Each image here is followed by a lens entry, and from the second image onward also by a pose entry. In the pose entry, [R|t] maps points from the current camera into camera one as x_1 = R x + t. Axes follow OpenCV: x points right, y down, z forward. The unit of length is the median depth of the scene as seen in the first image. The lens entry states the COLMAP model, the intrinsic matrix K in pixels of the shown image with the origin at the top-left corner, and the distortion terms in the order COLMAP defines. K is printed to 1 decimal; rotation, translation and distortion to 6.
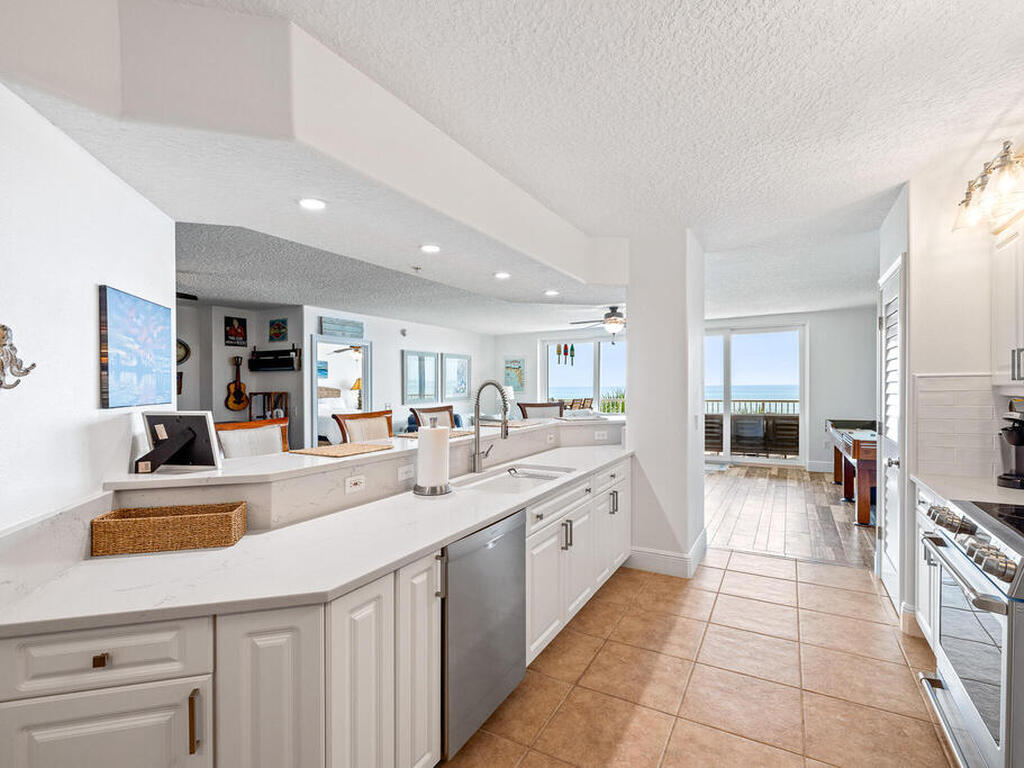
lens RADIAL K [[483.9, 0, 509.1], [0, 483.9, 387.5], [0, 0, 1]] dist [0.000013, 0.000178]
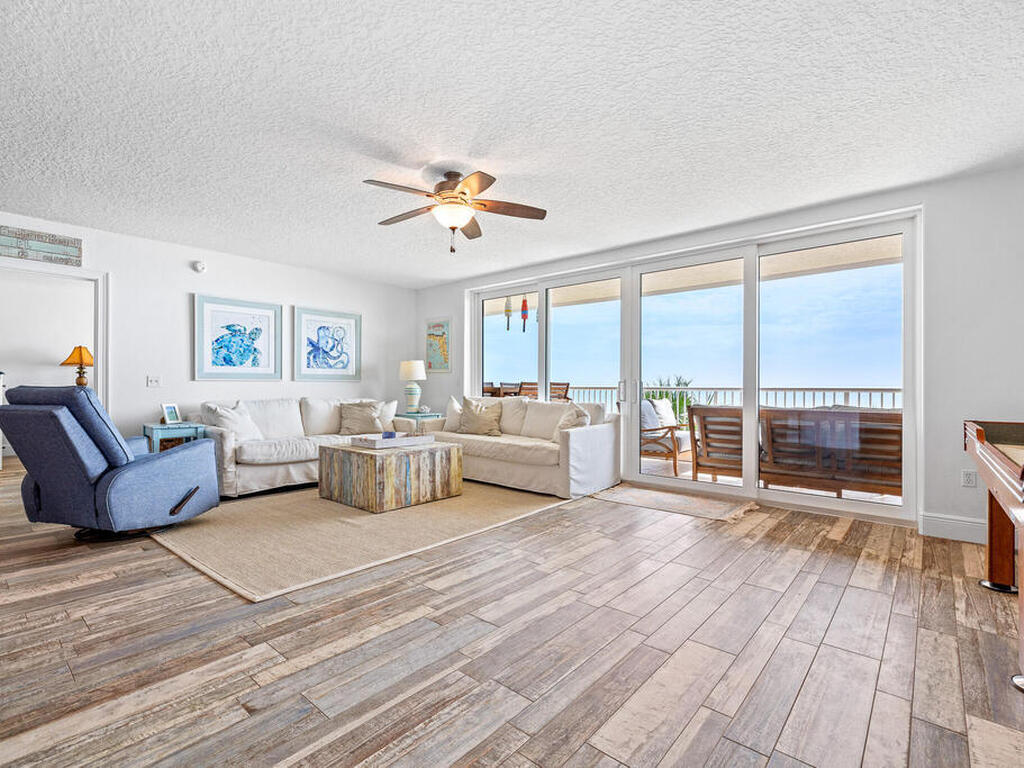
lens RADIAL K [[483.9, 0, 508.2], [0, 483.9, 381.4], [0, 0, 1]] dist [0.000013, 0.000178]
pose [[0.980515, 0.012717, -0.196034, 0.368967], [-0.015054, 0.999832, -0.010437, 0.045406], [0.195868, 0.013184, 0.980542, 0.543440]]
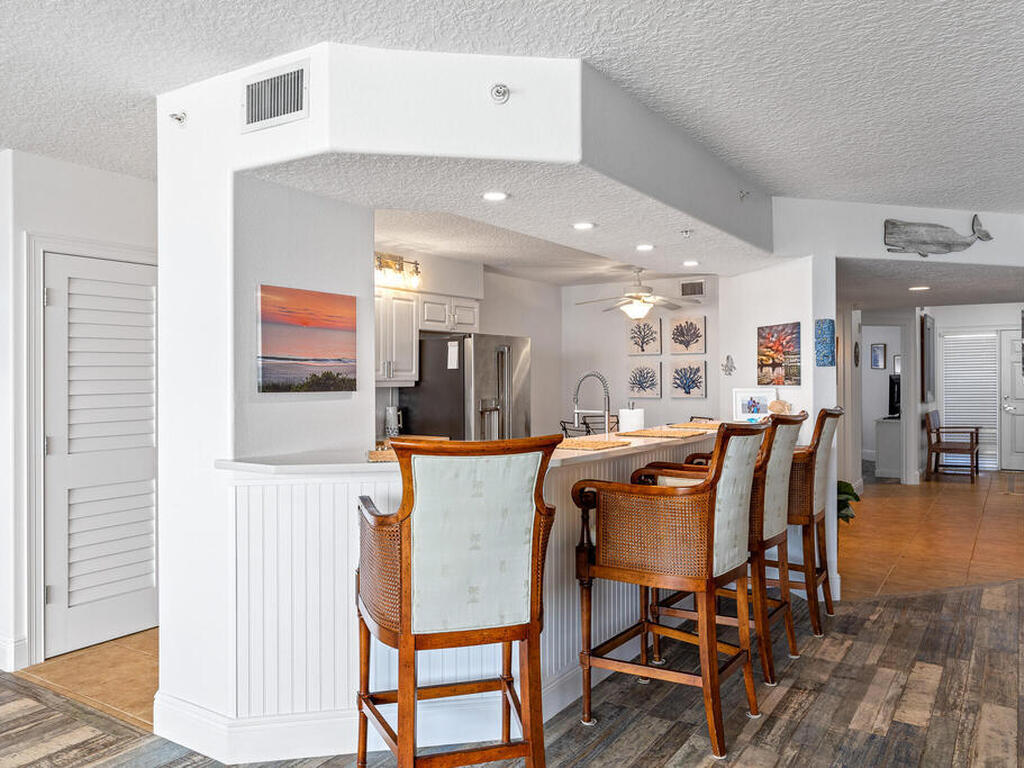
lens RADIAL K [[776.4, 0, 511.2], [0, 776.4, 373.8], [0, 0, 1]] dist [0.011027, -0.001318]
pose [[-0.998392, 0.015592, 0.054498, 0.018502], [0.015524, 0.999878, -0.001674, -0.003589], [-0.054518, -0.000826, -0.998512, 1.042634]]
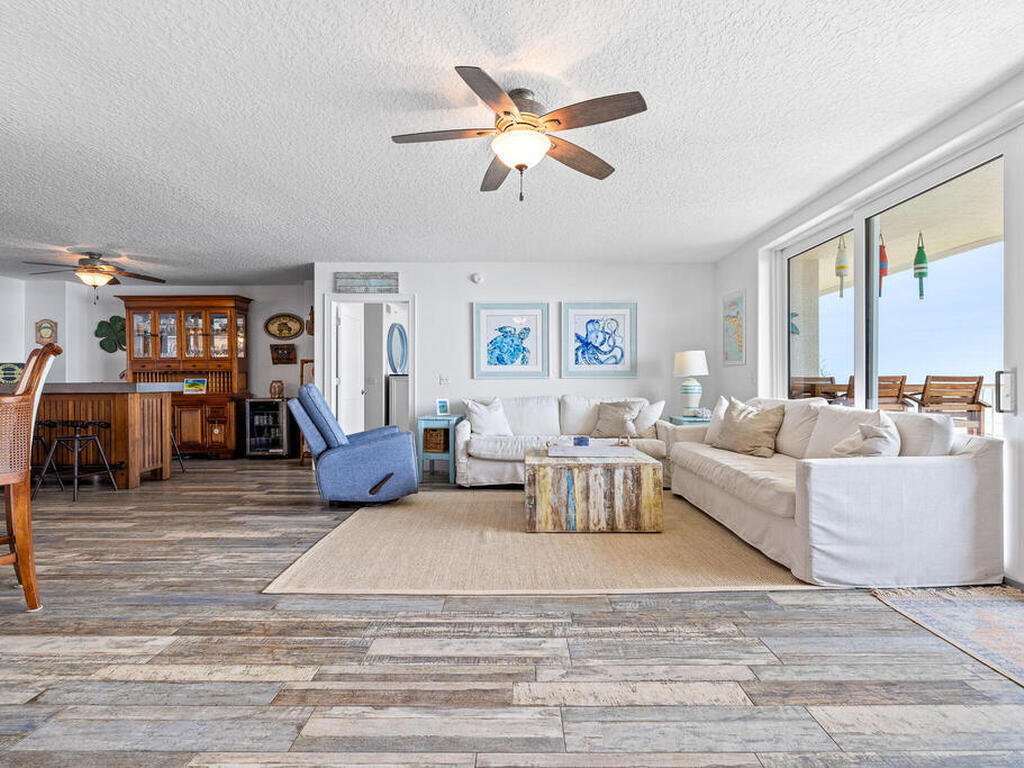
lens RADIAL K [[483.9, 0, 522.6], [0, 483.9, 381.5], [0, 0, 1]] dist [0.000013, 0.000178]
pose [[0.503786, 0.007336, -0.863797, 0.527408], [-0.007739, 0.999962, 0.003979, 0.044037], [0.863794, 0.004680, 0.503824, 0.831938]]
